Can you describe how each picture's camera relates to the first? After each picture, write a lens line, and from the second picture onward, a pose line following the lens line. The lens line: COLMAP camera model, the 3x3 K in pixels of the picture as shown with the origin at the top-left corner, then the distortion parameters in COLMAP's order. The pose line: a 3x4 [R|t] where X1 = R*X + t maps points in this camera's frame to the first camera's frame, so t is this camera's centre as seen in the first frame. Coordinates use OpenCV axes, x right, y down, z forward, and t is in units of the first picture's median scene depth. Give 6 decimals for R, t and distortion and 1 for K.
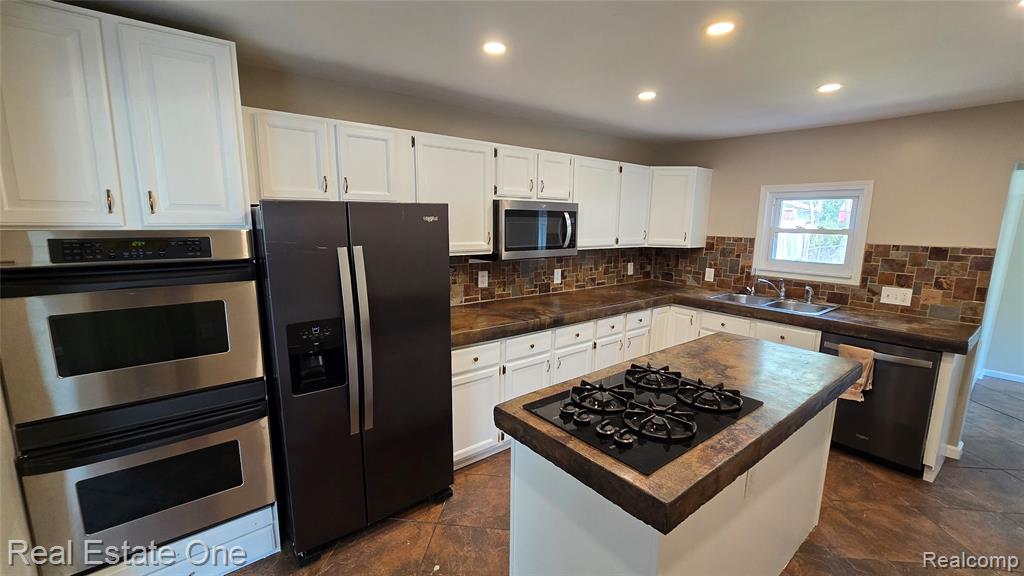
lens RADIAL K [[419.6, 0, 511.7], [0, 419.6, 288.1], [0, 0, 1]] dist [-0.000045, -0.000550]
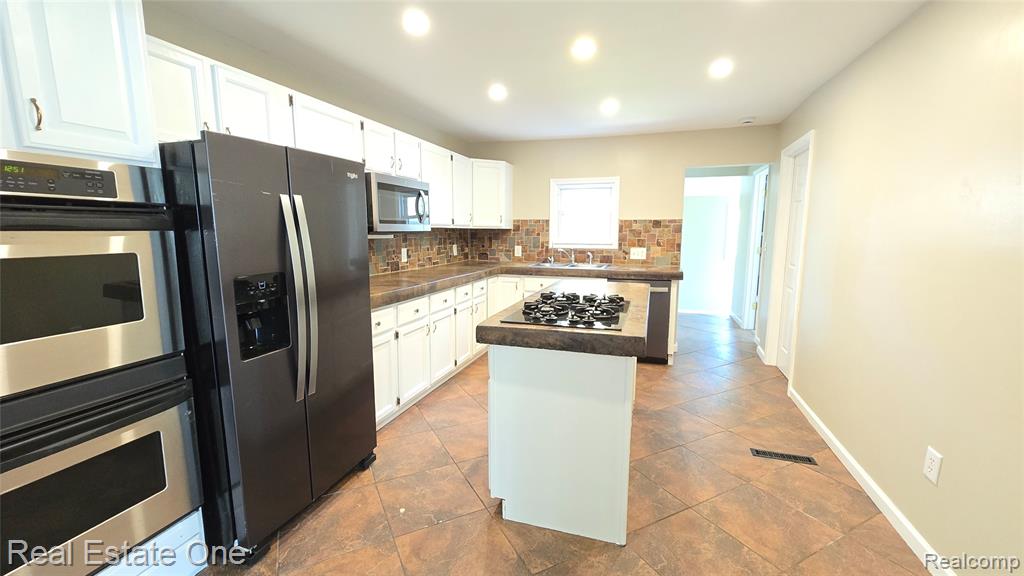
lens RADIAL K [[419.6, 0, 509.3], [0, 419.6, 287.0], [0, 0, 1]] dist [-0.000045, -0.000550]
pose [[0.841473, -0.083024, 0.533882, -0.297169], [0.094990, 0.995465, 0.005088, 0.088812], [-0.531883, 0.046432, 0.845544, -0.026173]]
